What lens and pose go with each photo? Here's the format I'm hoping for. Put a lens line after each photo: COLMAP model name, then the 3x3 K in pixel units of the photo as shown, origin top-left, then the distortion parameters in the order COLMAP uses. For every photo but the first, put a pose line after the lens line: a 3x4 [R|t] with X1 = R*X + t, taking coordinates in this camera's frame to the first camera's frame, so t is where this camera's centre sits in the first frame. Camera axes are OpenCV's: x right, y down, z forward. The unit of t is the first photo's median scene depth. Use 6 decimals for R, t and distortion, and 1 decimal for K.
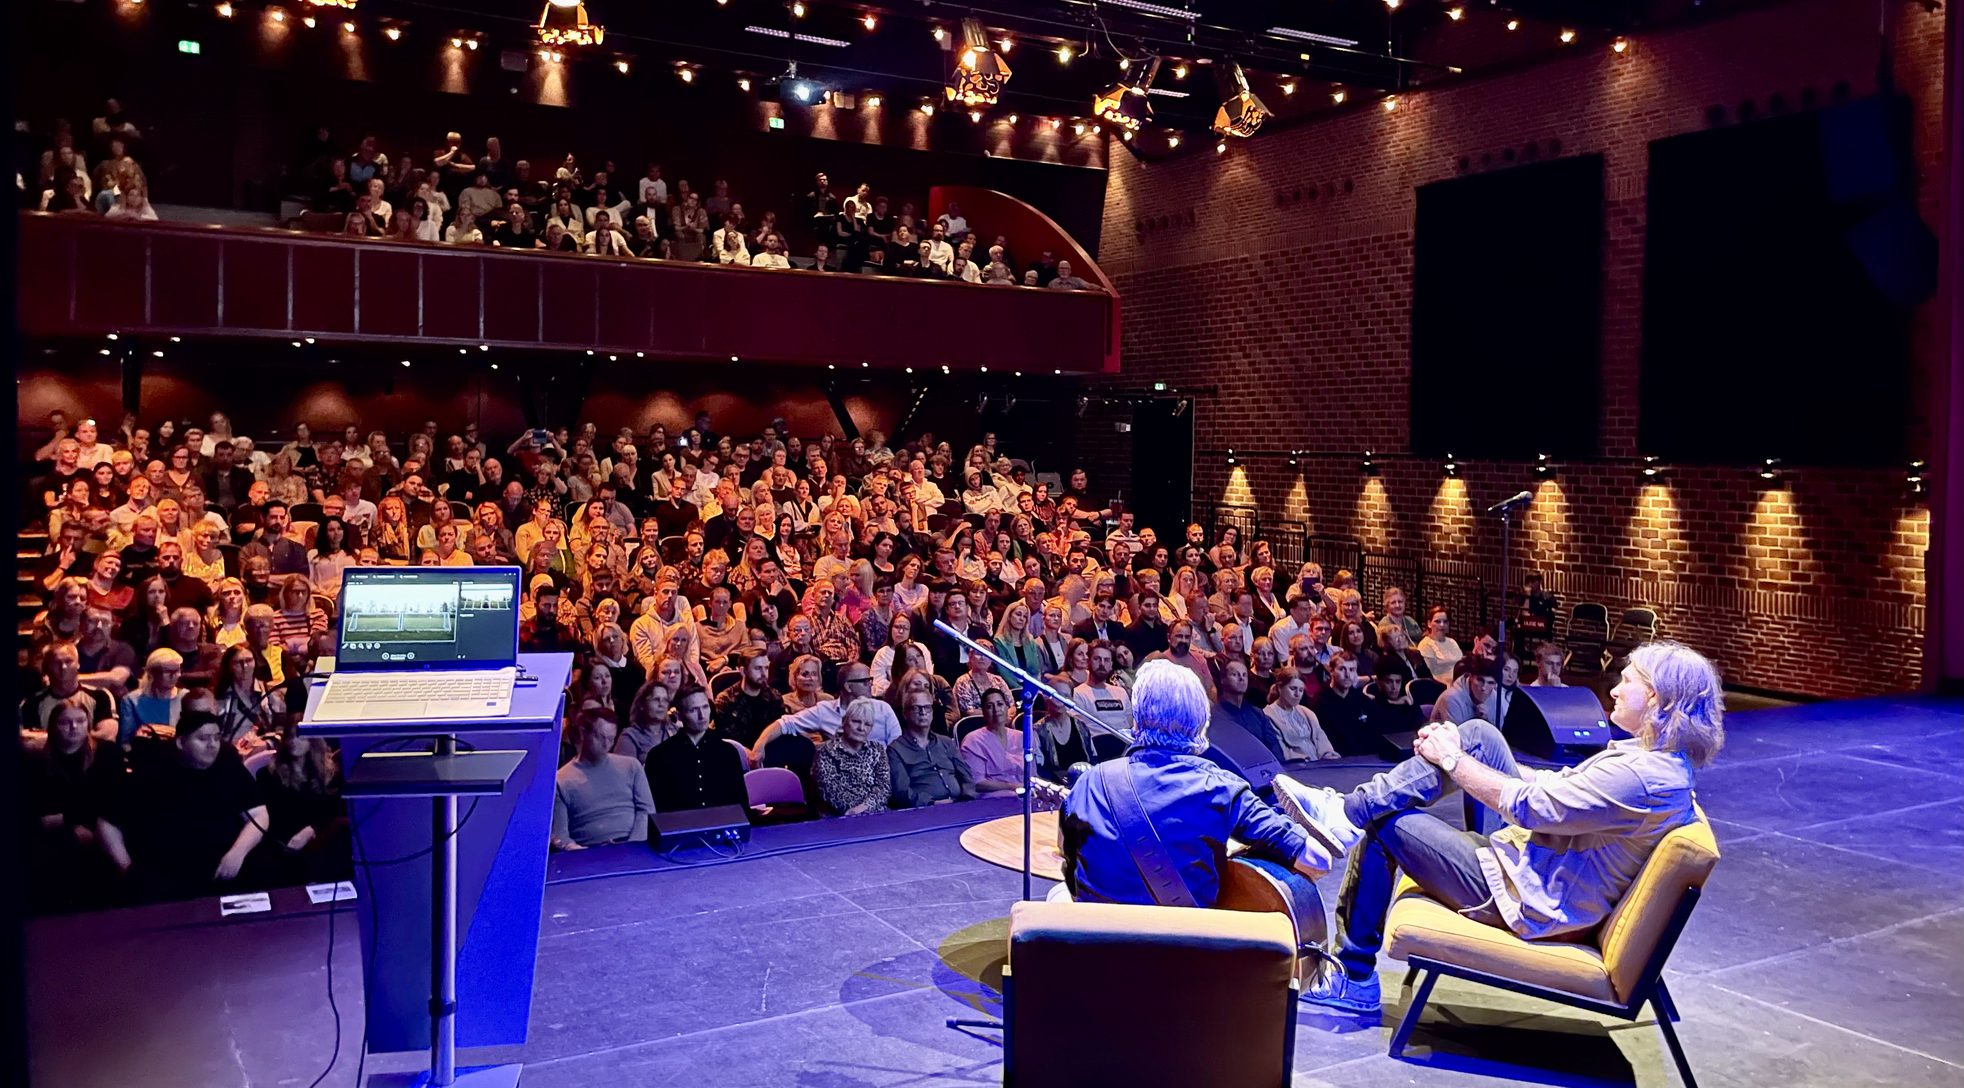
lens RADIAL K [[1537.5, 0, 957.8], [0, 1537.5, 454.2], [0, 0, 1]] dist [0.076336, -0.096420]
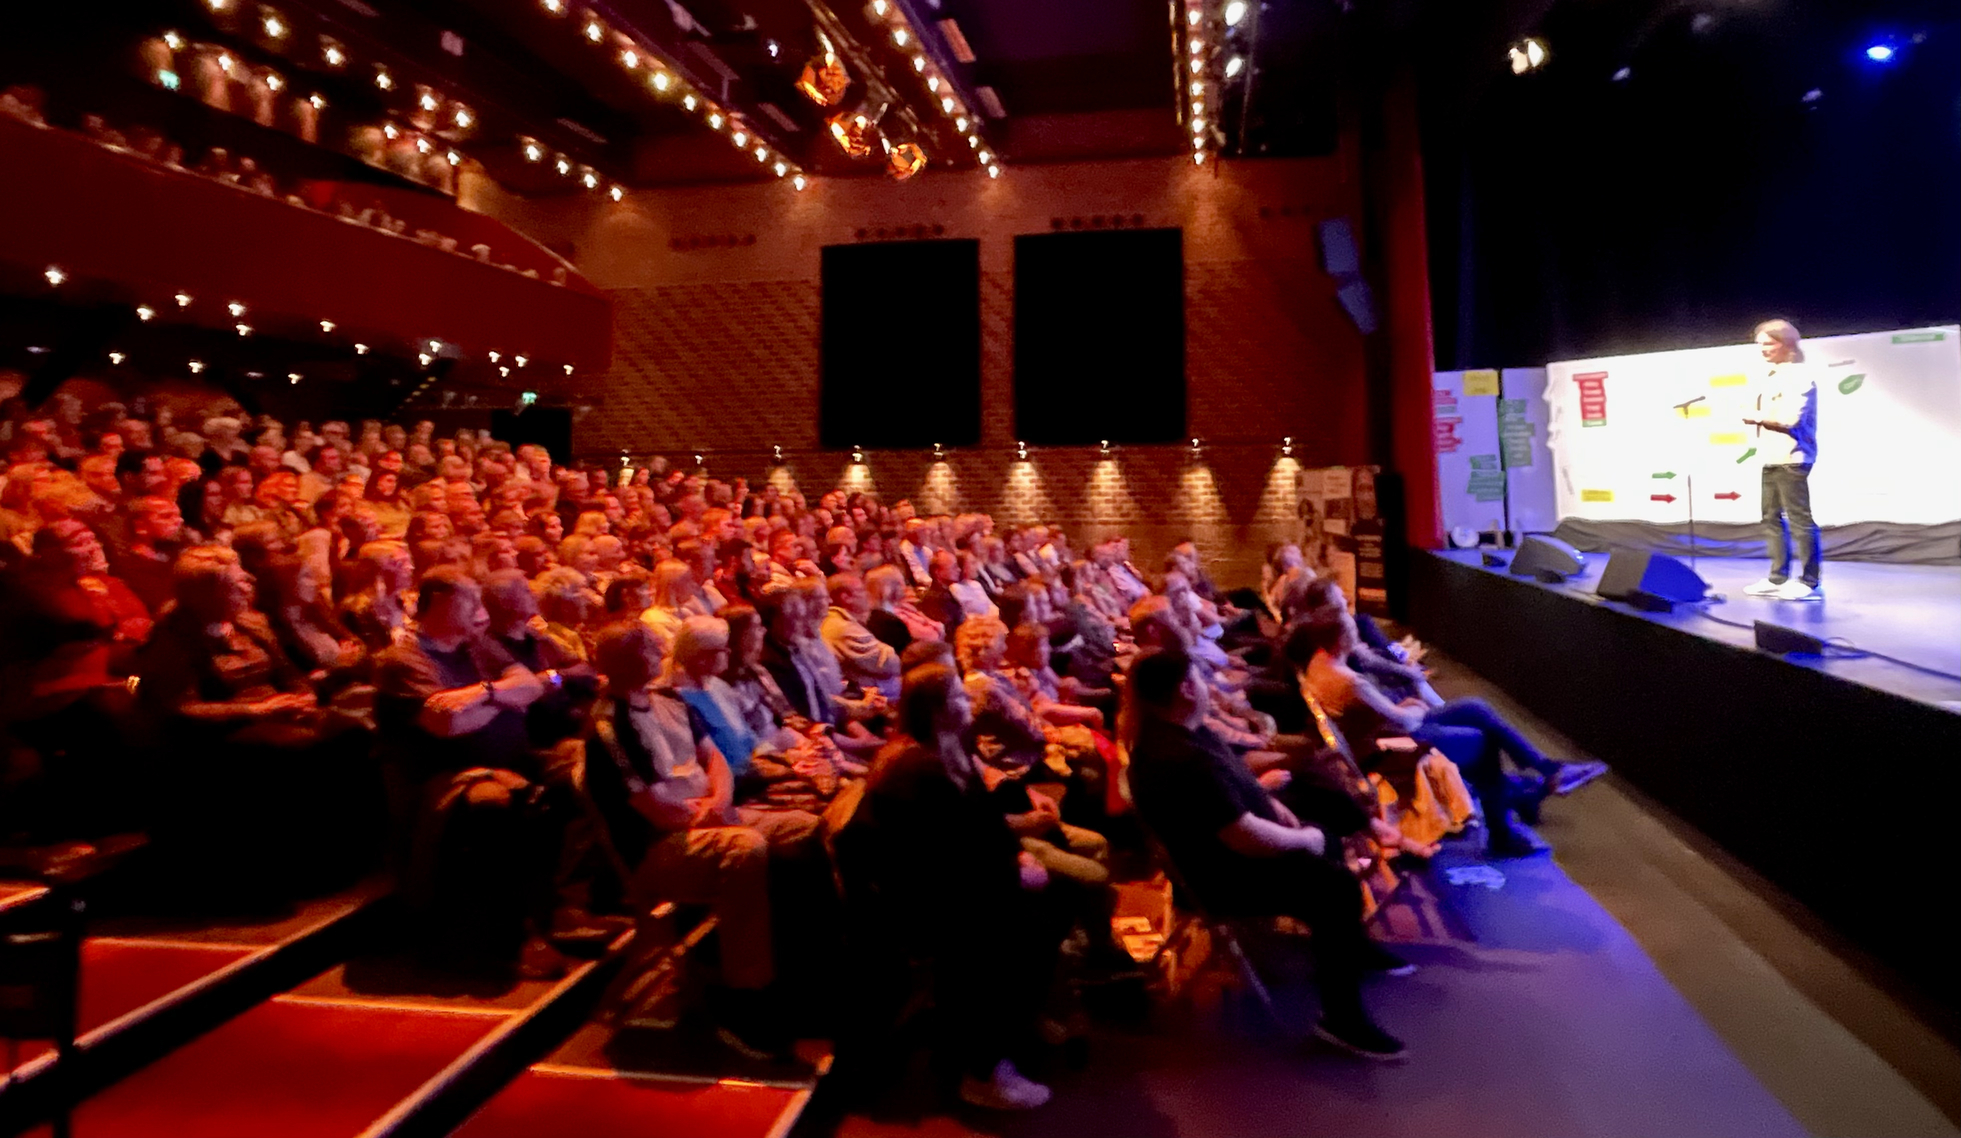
lens RADIAL K [[1162.3, 0, 1015.9], [0, 1162.3, 370.6], [0, 0, 1]] dist [0.007192, -0.011718]
pose [[0.636249, 0.056519, 0.769411, -0.367154], [0.027339, 0.995035, -0.095701, 0.034111], [-0.770999, 0.081924, 0.631545, 0.259561]]
